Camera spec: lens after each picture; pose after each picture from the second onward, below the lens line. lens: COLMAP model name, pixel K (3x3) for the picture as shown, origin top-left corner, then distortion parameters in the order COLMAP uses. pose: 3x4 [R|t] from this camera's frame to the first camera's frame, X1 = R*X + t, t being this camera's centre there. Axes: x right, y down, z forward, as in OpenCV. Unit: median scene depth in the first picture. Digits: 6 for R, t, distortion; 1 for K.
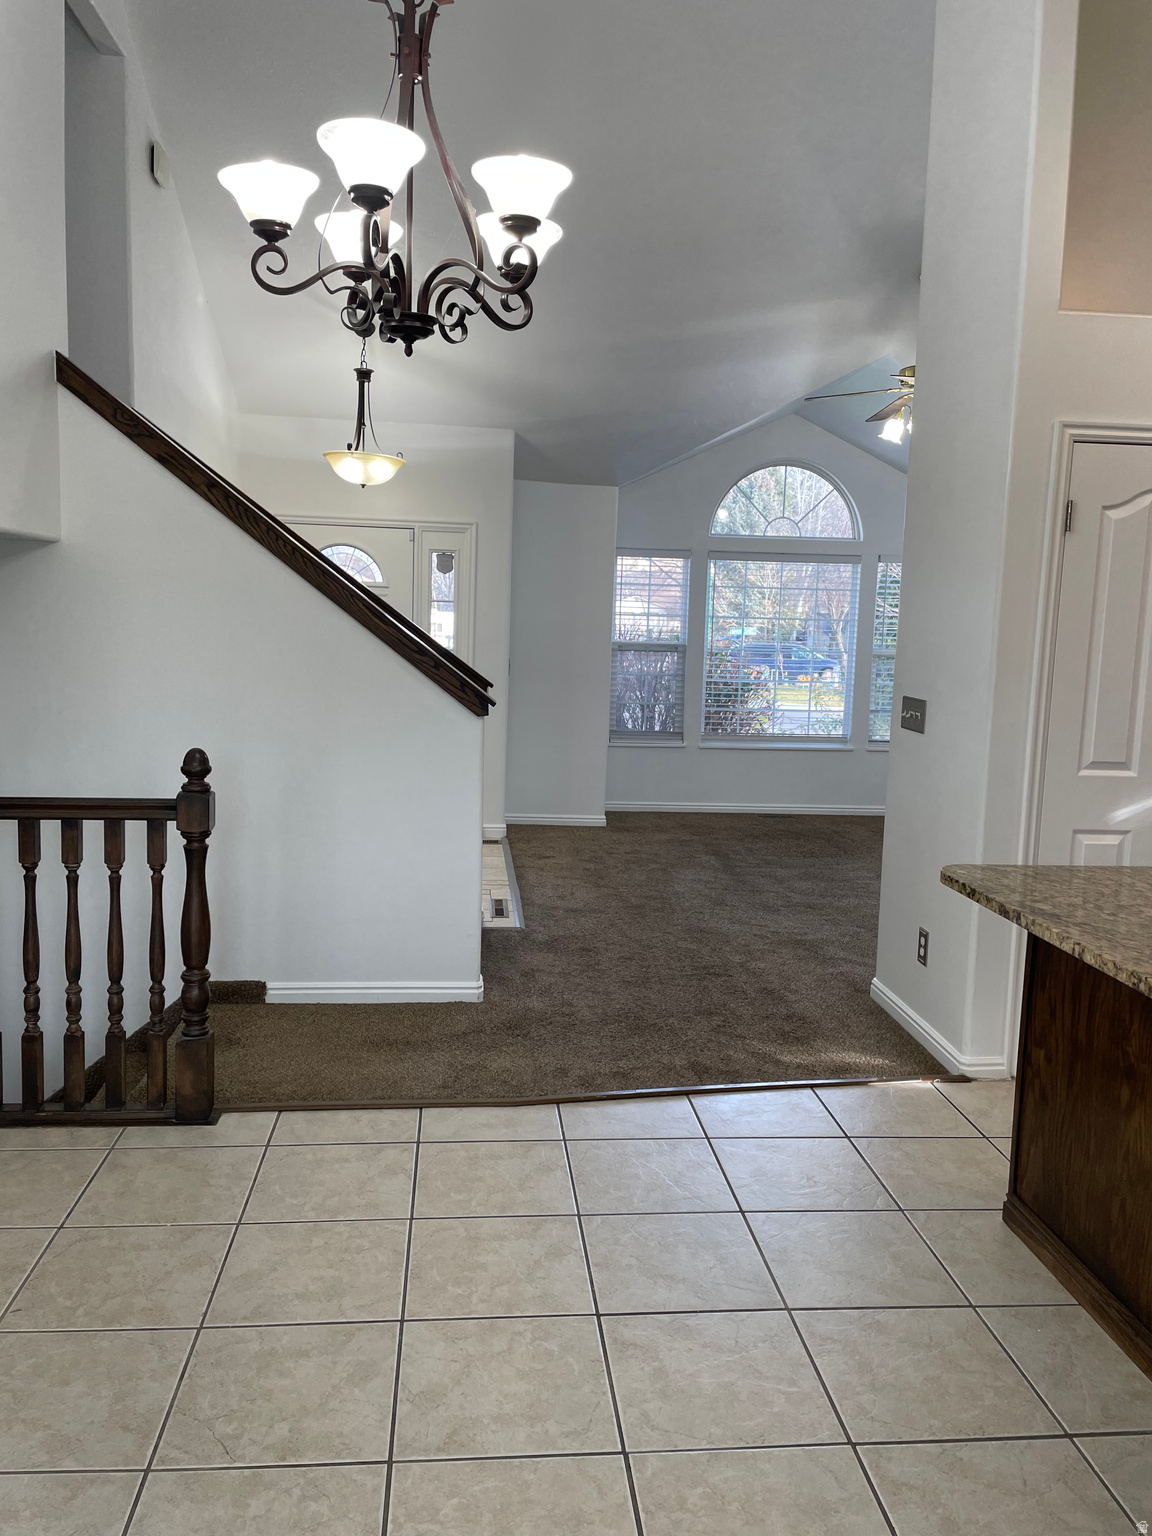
lens RADIAL K [[1158.1, 0, 563.7], [0, 1158.1, 764.8], [0, 0, 1]] dist [0.089177, -0.113797]
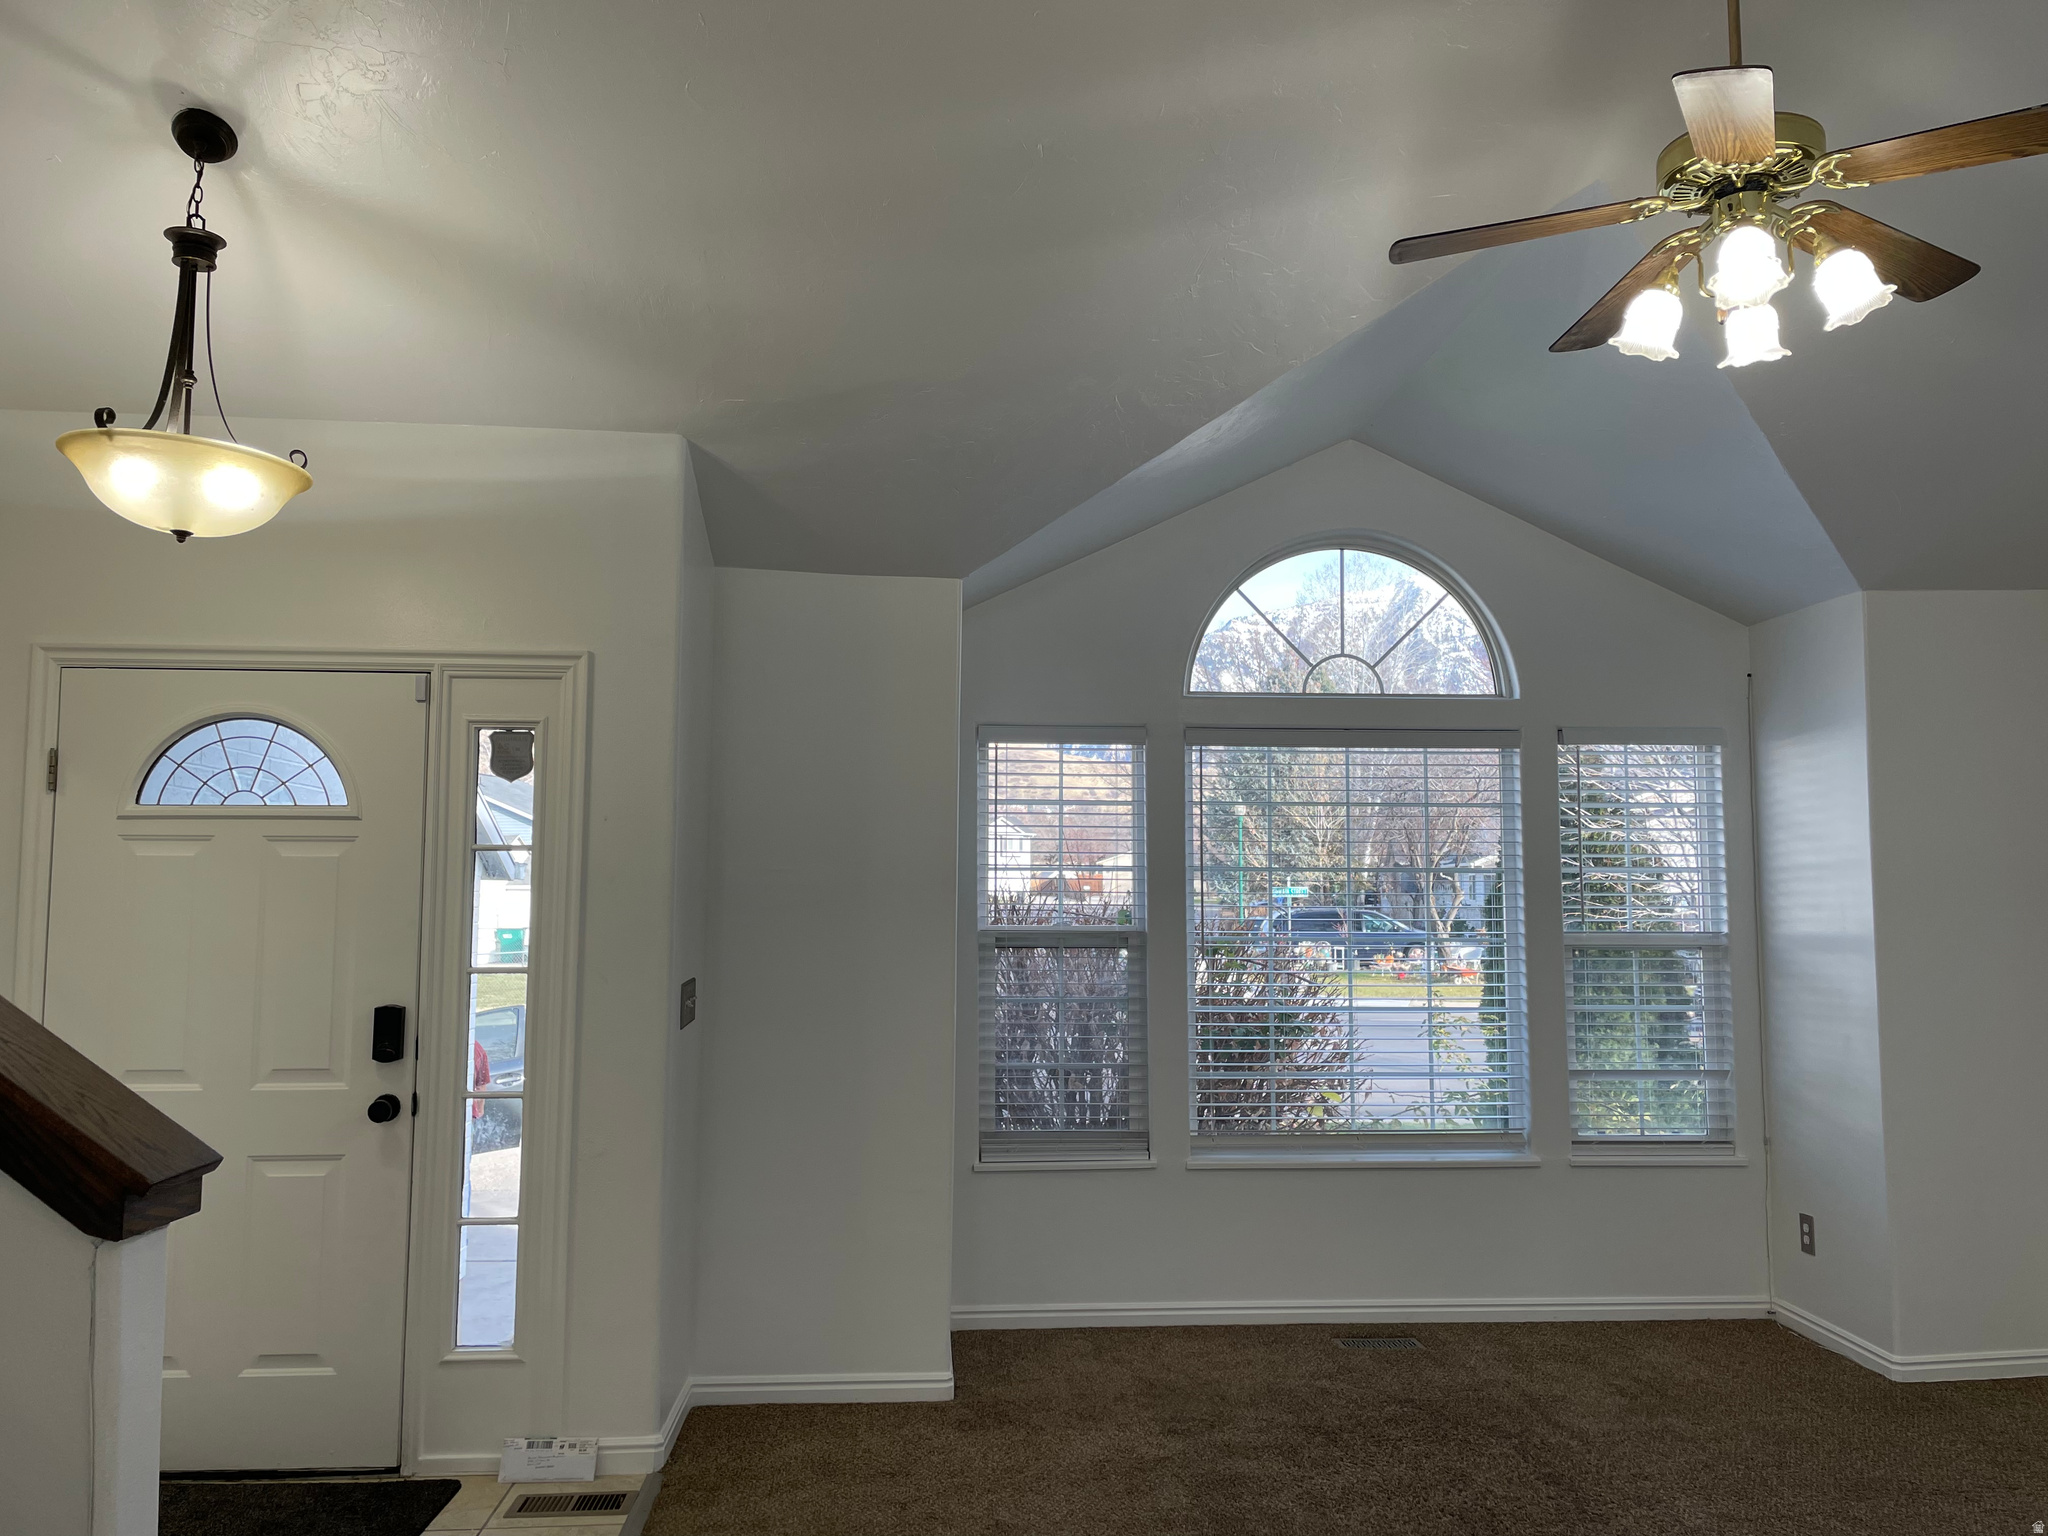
lens RADIAL K [[1544.1, 0, 1037.1], [0, 1544.1, 765.9], [0, 0, 1]] dist [0.089177, -0.113797]
pose [[0.999572, -0.028143, -0.008014, 0.069290], [0.025993, 0.979755, -0.198506, -0.048398], [0.013439, 0.198212, 0.980067, 0.396385]]
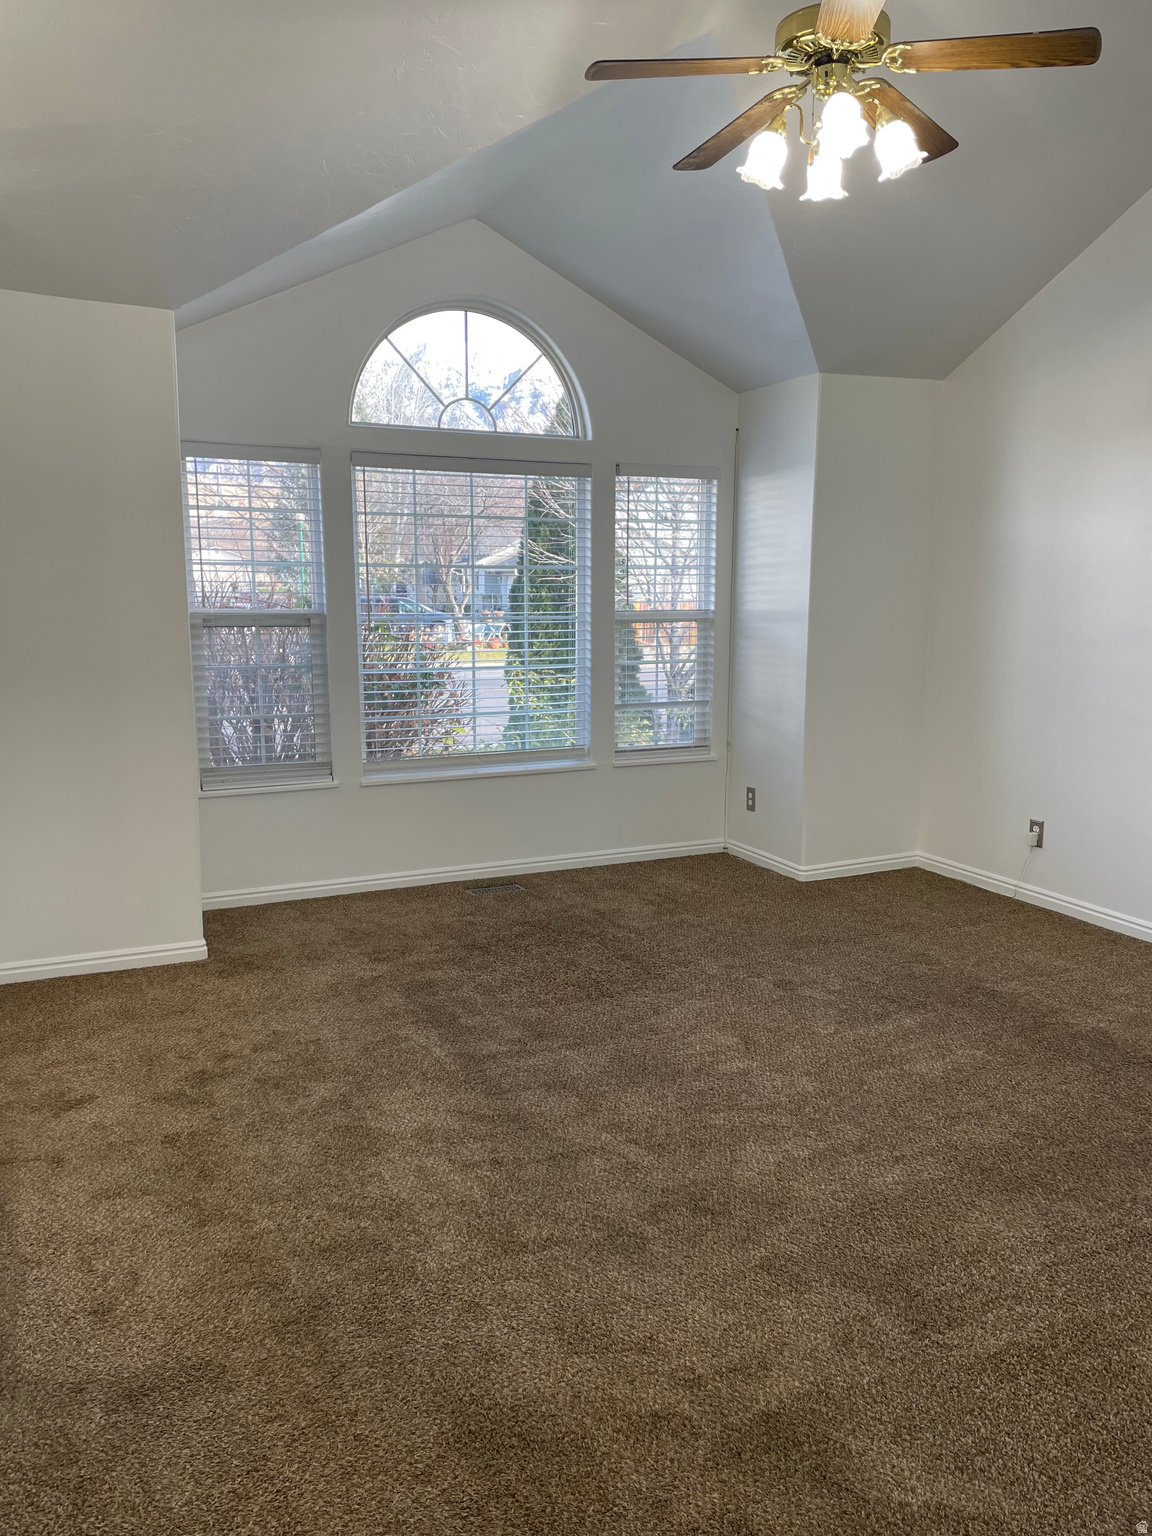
lens RADIAL K [[1158.1, 0, 575.8], [0, 1158.1, 776.6], [0, 0, 1]] dist [0.089177, -0.113797]
pose [[0.937629, -0.083592, 0.337439, 0.018874], [0.066291, 0.995841, 0.062495, -0.049482], [-0.341259, -0.036229, 0.939271, 0.396787]]
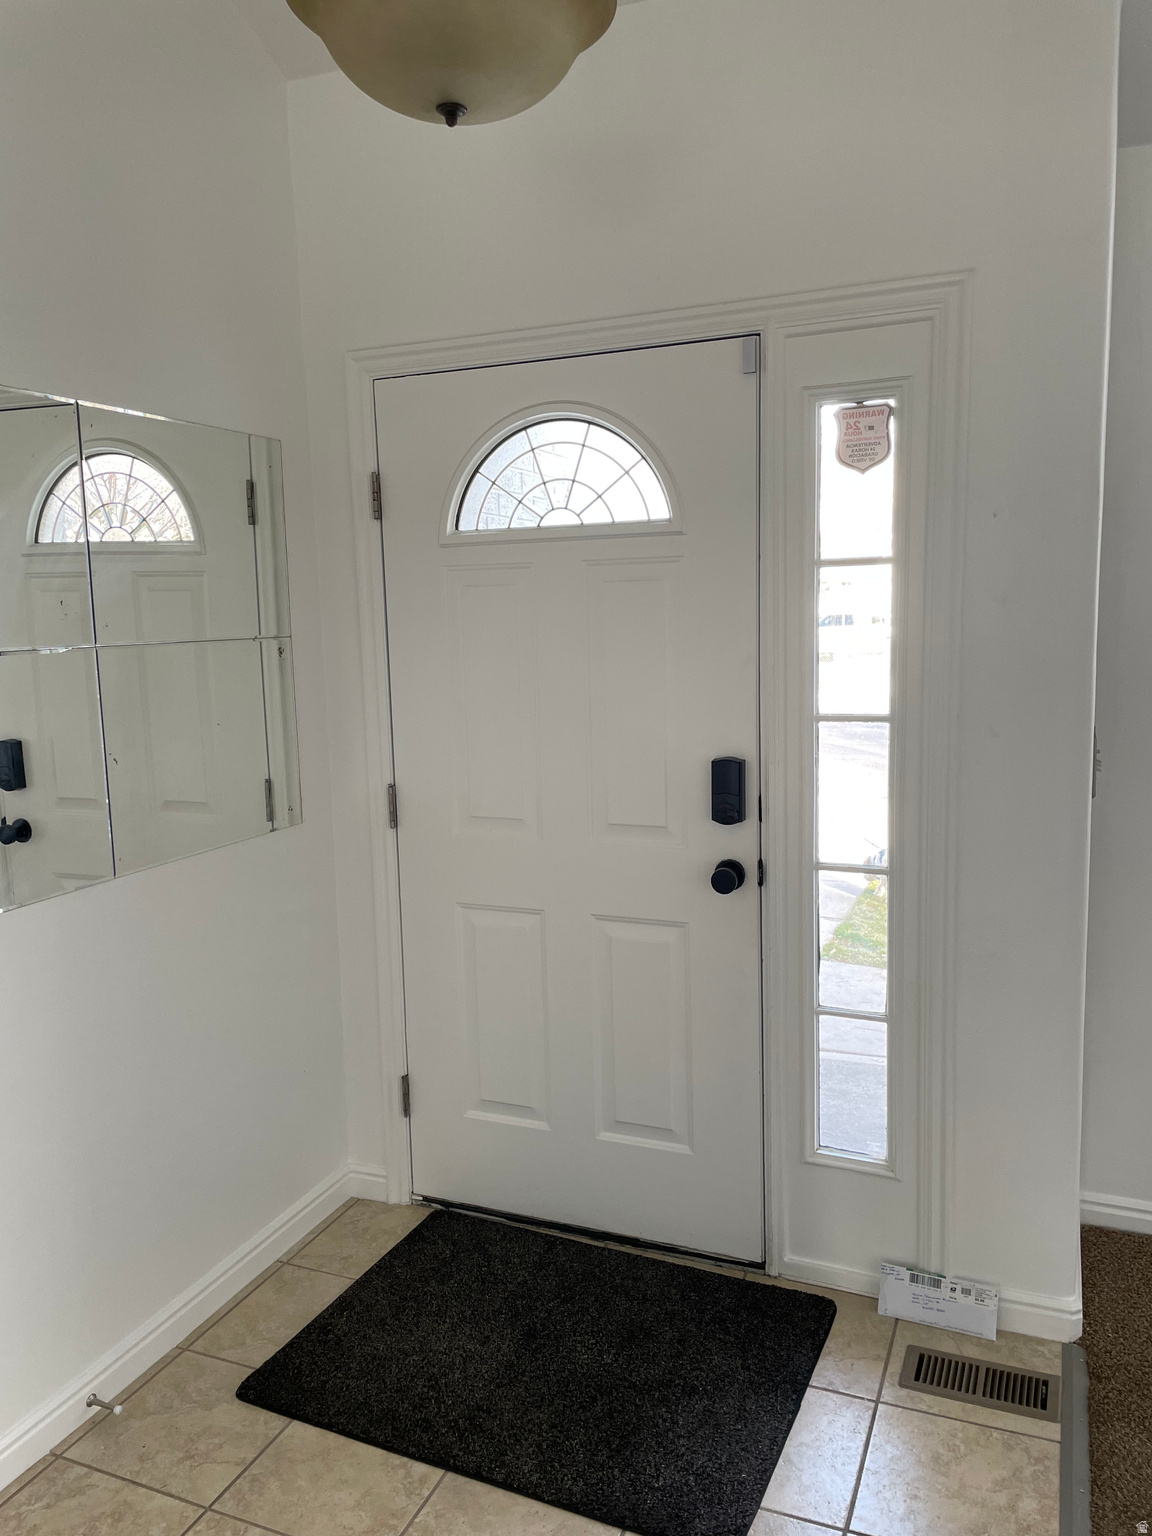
lens RADIAL K [[1158.1, 0, 568.7], [0, 1158.1, 768.0], [0, 0, 1]] dist [0.089177, -0.113797]
pose [[0.885052, 0.013359, -0.465300, -0.022688], [-0.002329, 0.999703, 0.024272, -0.078315], [0.465486, -0.020398, 0.884820, 0.575977]]
